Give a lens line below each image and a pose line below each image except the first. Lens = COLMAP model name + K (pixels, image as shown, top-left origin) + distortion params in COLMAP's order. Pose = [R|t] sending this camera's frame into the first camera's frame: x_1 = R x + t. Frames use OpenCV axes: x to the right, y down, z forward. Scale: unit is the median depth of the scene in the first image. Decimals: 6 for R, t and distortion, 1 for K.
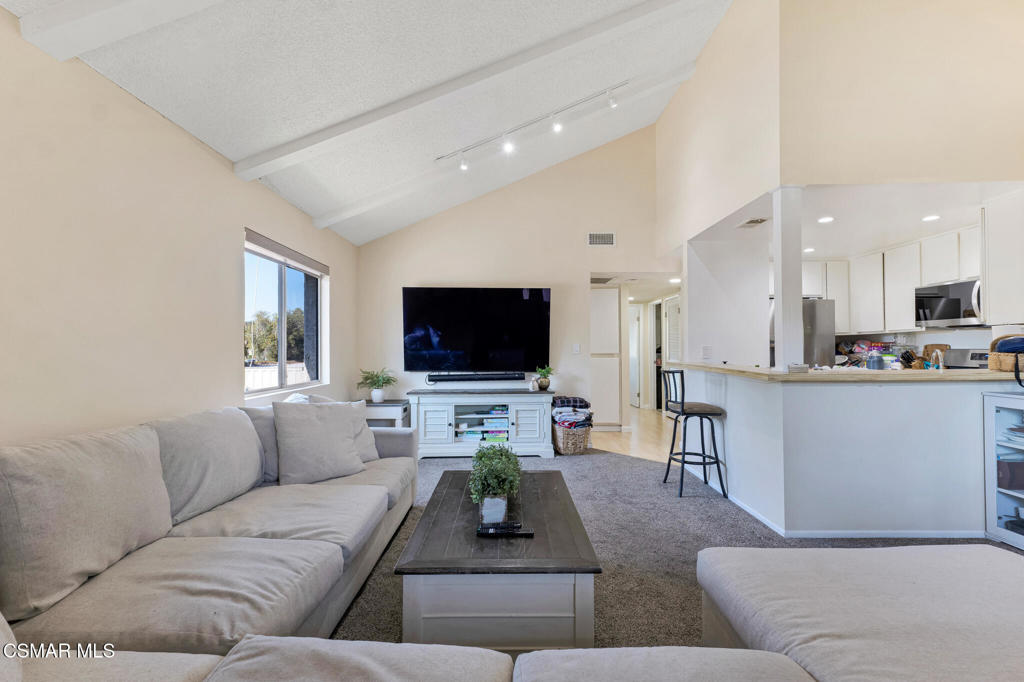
lens RADIAL K [[452.4, 0, 501.1], [0, 452.4, 339.8], [0, 0, 1]] dist [0.003325, 0.000102]
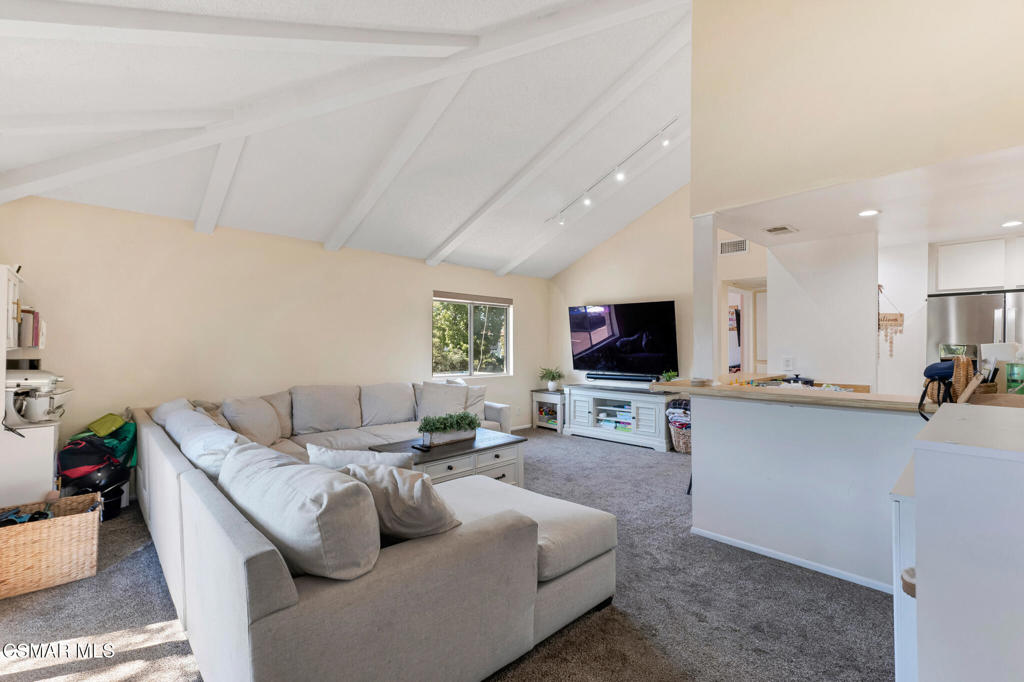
lens RADIAL K [[452.4, 0, 501.1], [0, 452.4, 339.8], [0, 0, 1]] dist [0.003325, 0.000102]
pose [[0.683453, -0.002417, -0.729990, 0.648904], [0.013500, 0.999865, 0.009329, -0.035123], [0.729870, -0.016230, 0.683394, -0.064064]]
